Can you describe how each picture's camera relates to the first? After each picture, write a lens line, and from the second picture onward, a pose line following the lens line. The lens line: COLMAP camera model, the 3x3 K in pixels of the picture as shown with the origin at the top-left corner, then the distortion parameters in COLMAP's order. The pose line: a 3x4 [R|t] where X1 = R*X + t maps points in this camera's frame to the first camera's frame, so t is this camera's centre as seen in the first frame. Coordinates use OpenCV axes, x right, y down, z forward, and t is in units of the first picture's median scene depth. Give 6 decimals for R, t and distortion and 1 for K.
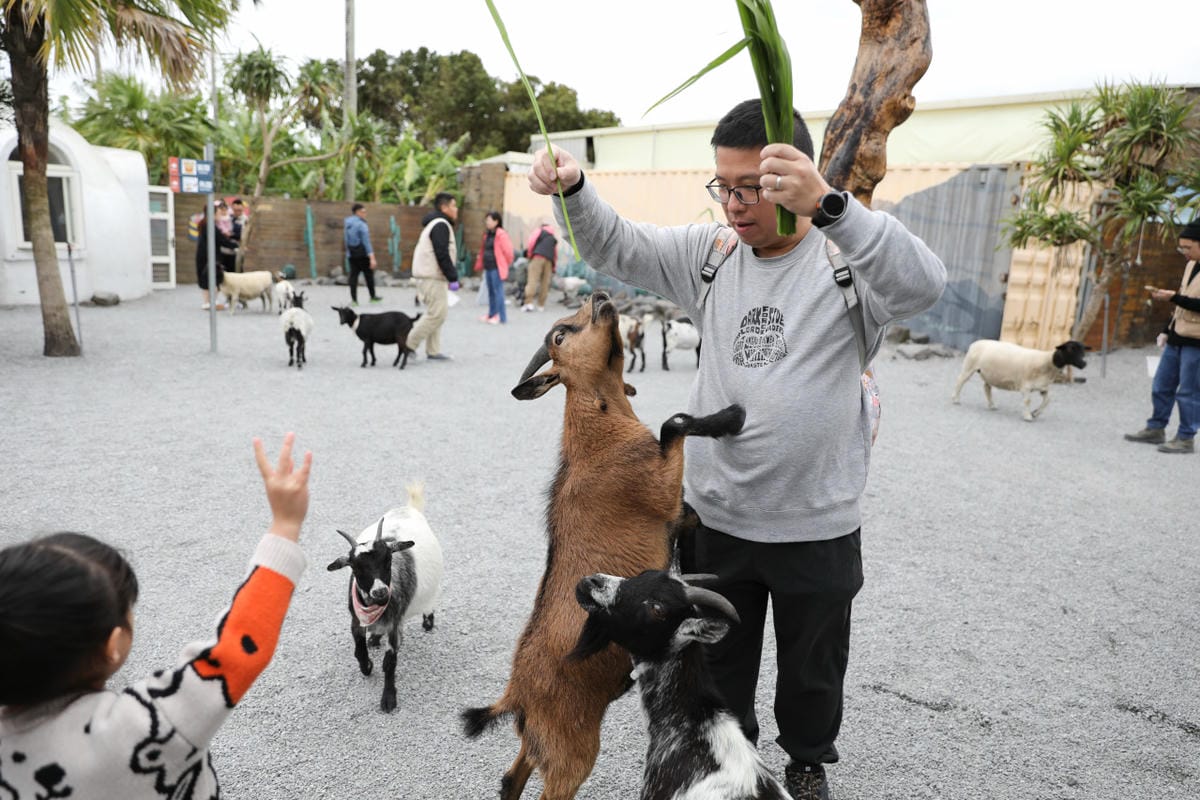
lens RADIAL K [[792.4, 0, 600.0], [0, 792.4, 400.0], [0, 0, 1]] dist [-0.087466, 0.064123]
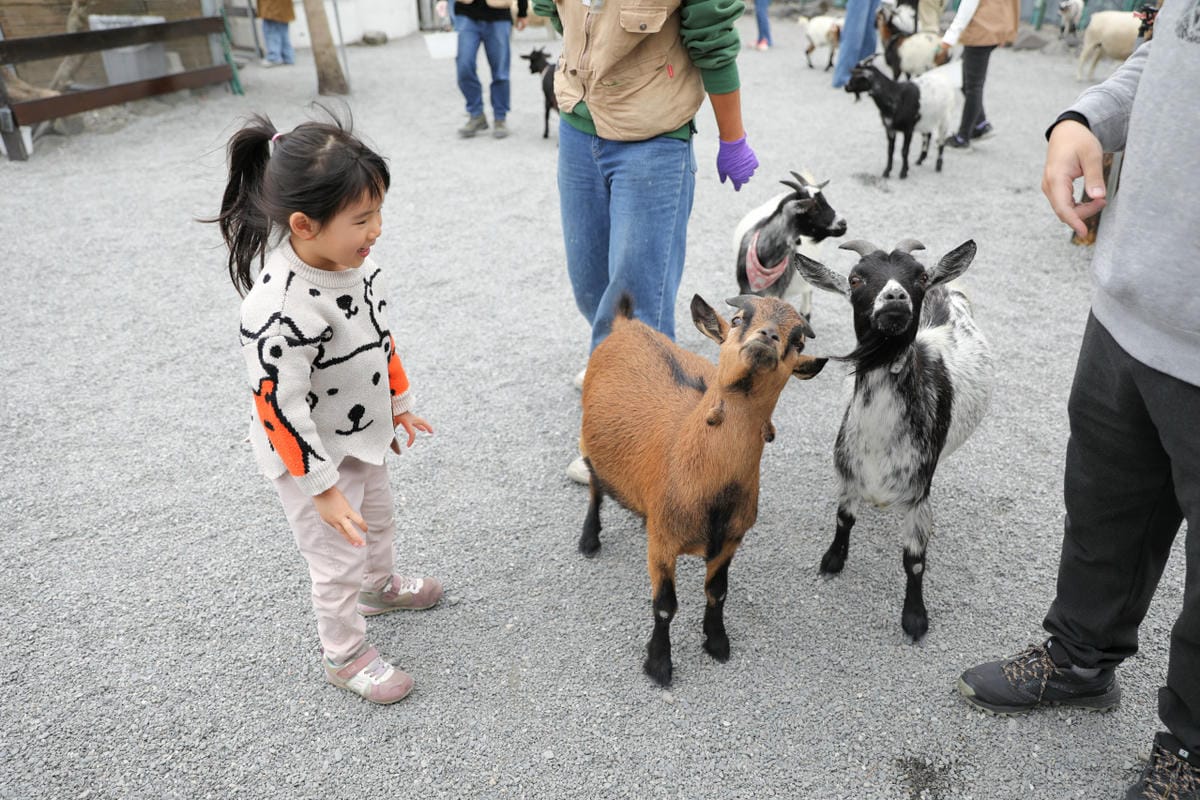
lens RADIAL K [[792.4, 0, 600.0], [0, 792.4, 400.0], [0, 0, 1]] dist [-0.087466, 0.064123]
pose [[0.947233, 0.086845, -0.308556, -0.021879], [0.014944, 0.949587, 0.313146, 0.015970], [0.320196, -0.301234, 0.898183, 0.122189]]
